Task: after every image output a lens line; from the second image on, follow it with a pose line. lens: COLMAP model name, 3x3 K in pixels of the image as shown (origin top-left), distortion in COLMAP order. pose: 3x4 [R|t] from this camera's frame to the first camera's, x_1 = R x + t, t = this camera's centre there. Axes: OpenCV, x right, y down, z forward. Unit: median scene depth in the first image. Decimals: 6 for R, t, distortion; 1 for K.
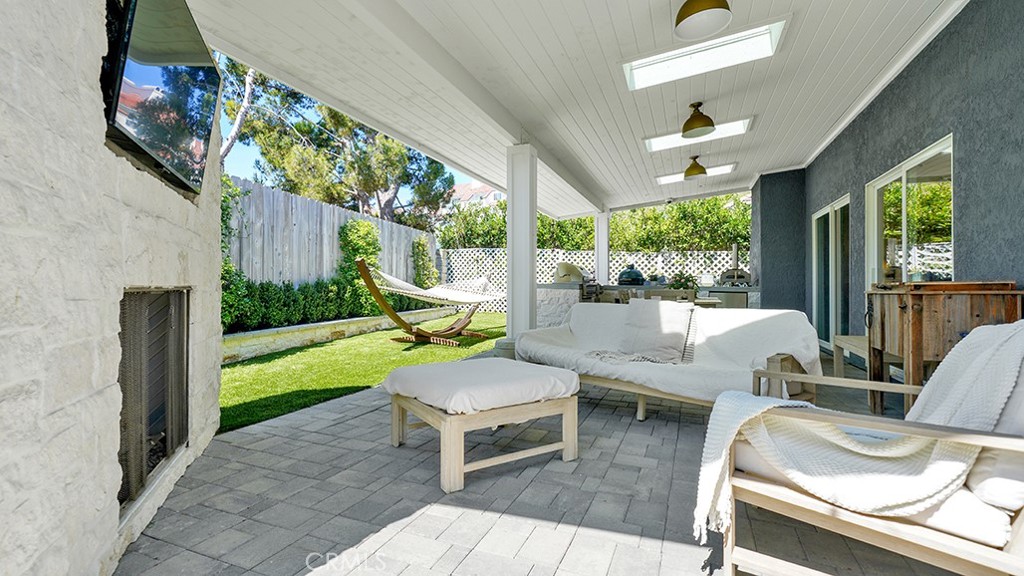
lens RADIAL K [[444.6, 0, 515.3], [0, 444.6, 286.7], [0, 0, 1]] dist [0.012991, 0.000886]
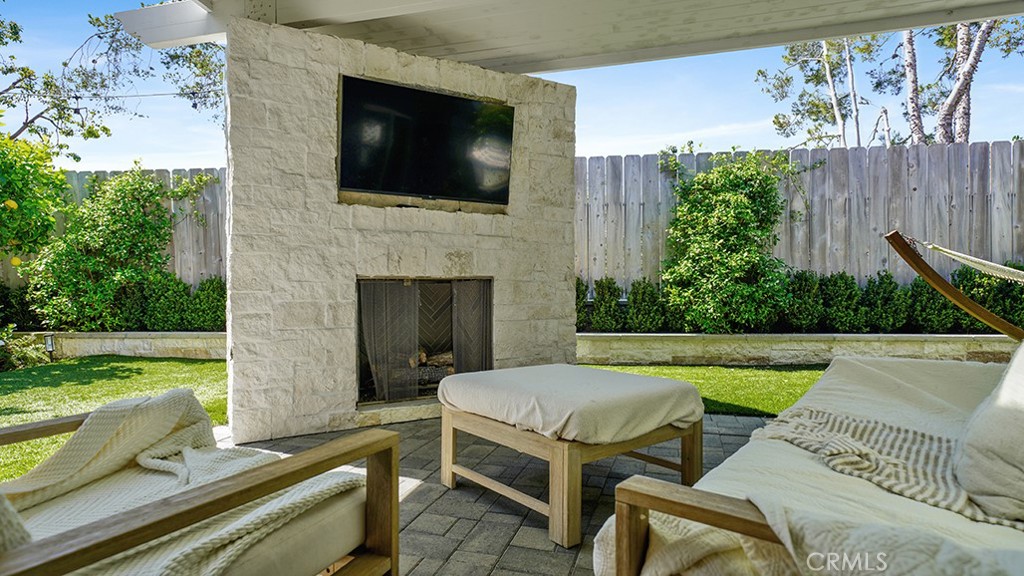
lens RADIAL K [[542.4, 0, 489.8], [0, 542.4, 288.2], [0, 0, 1]] dist [0.011619, 0.000068]
pose [[0.084123, 0.001672, -0.996454, 0.185686], [0.004475, 0.999988, 0.002055, 0.005876], [0.996445, -0.004632, 0.084115, 0.176073]]
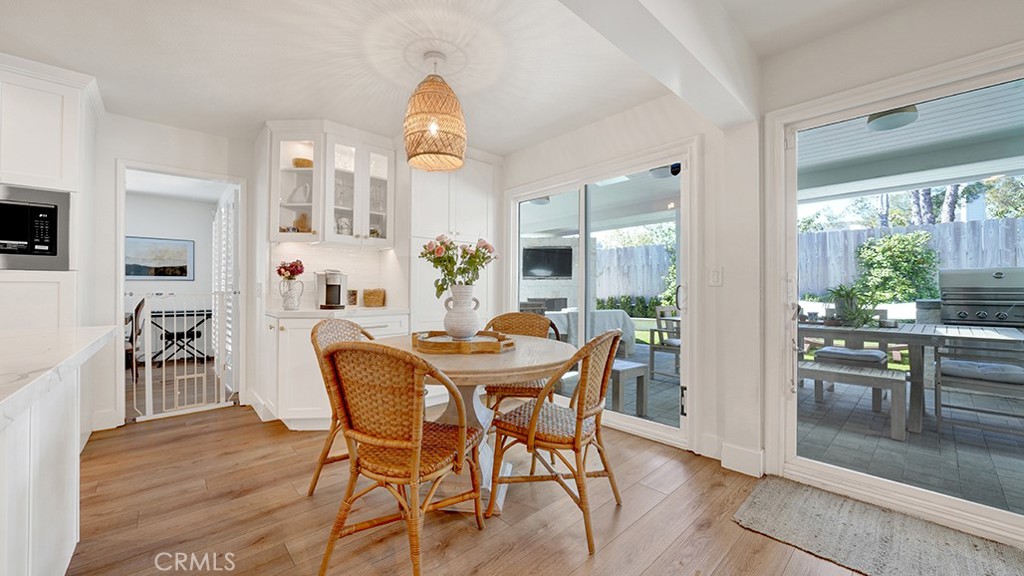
lens RADIAL K [[390.4, 0, 511.8], [0, 390.4, 287.9], [0, 0, 1]] dist [-0.011070, 0.000946]
pose [[-0.425920, -0.003994, -0.904752, 0.666855], [0.002864, 0.999979, -0.005763, -0.018312], [0.904756, -0.005045, -0.425899, 0.463720]]
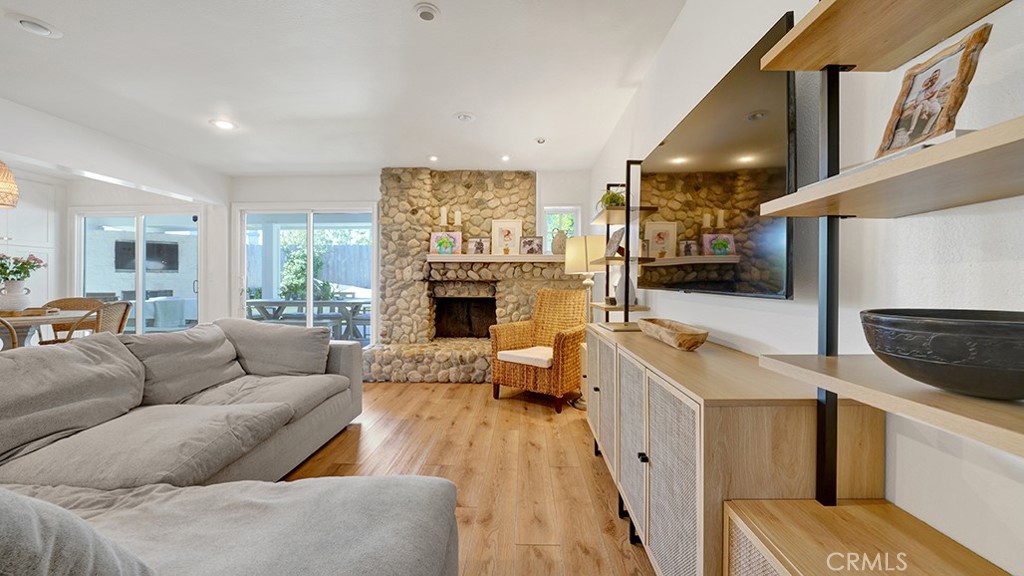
lens RADIAL K [[390.4, 0, 518.4], [0, 390.4, 282.8], [0, 0, 1]] dist [-0.011070, 0.000946]
pose [[0.335769, 0.004067, -0.941935, 0.992047], [0.006227, 0.999959, 0.006537, -0.018407], [0.941924, -0.008060, 0.335730, 0.678039]]
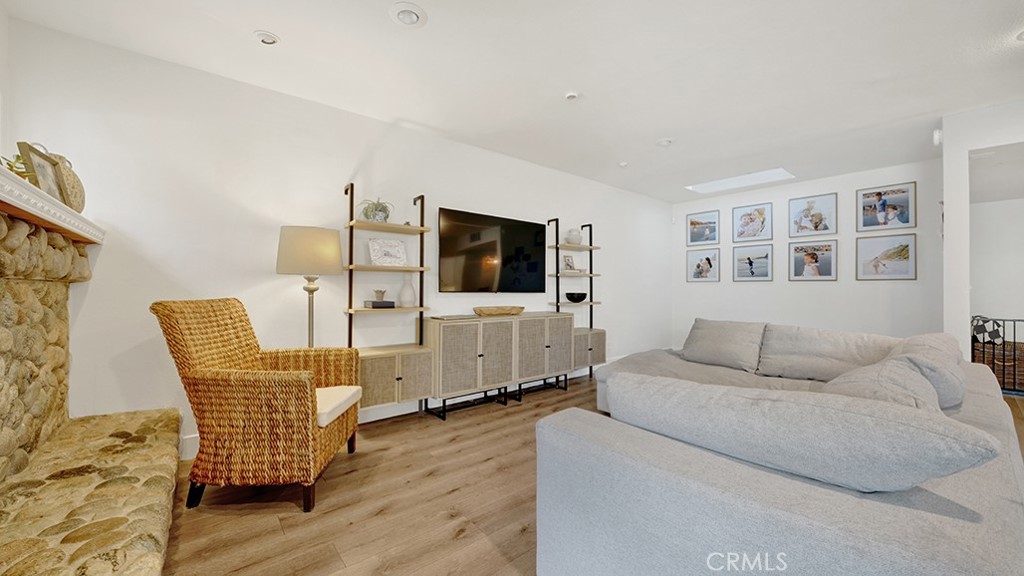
lens RADIAL K [[390.4, 0, 512.5], [0, 390.4, 288.6], [0, 0, 1]] dist [-0.011070, 0.000946]
pose [[0.478091, 0.005230, 0.878295, 0.533407], [-0.009852, 0.999951, -0.000591, -0.016556], [-0.878255, -0.008370, 0.478119, 0.605562]]
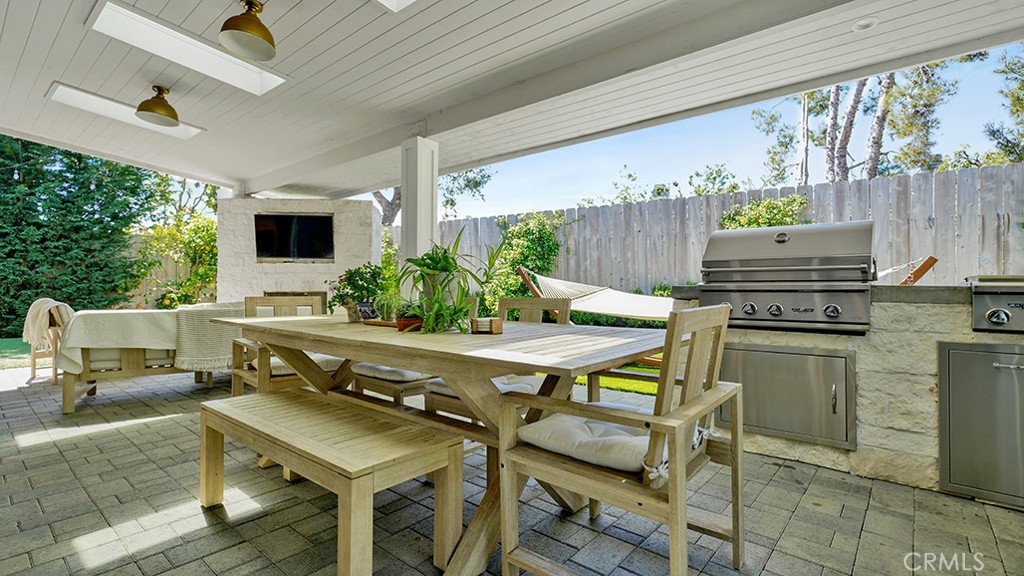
lens RADIAL K [[471.8, 0, 515.1], [0, 471.8, 289.5], [0, 0, 1]] dist [-0.004348, -0.000187]
pose [[-0.316237, 0.001076, -0.948680, 0.401324], [0.001132, 0.999999, 0.000757, -0.003610], [0.948680, -0.000834, -0.316238, 0.685810]]
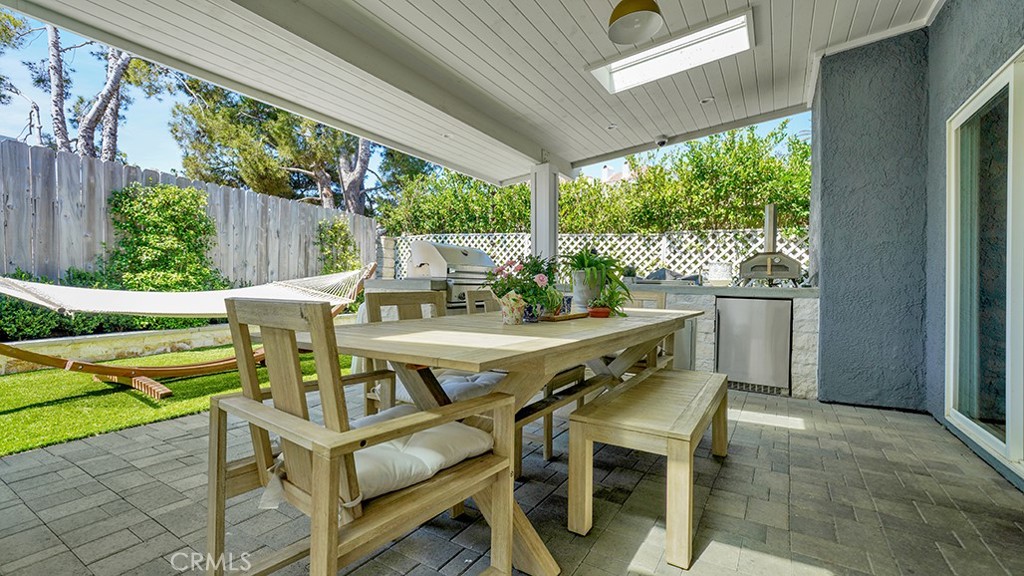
lens RADIAL K [[444.6, 0, 509.4], [0, 444.6, 285.8], [0, 0, 1]] dist [0.012991, 0.000886]
pose [[0.986179, 0.005003, -0.165609, 0.216181], [-0.004943, 0.999987, 0.000774, -0.000294], [0.165611, 0.000055, 0.986191, 0.337322]]
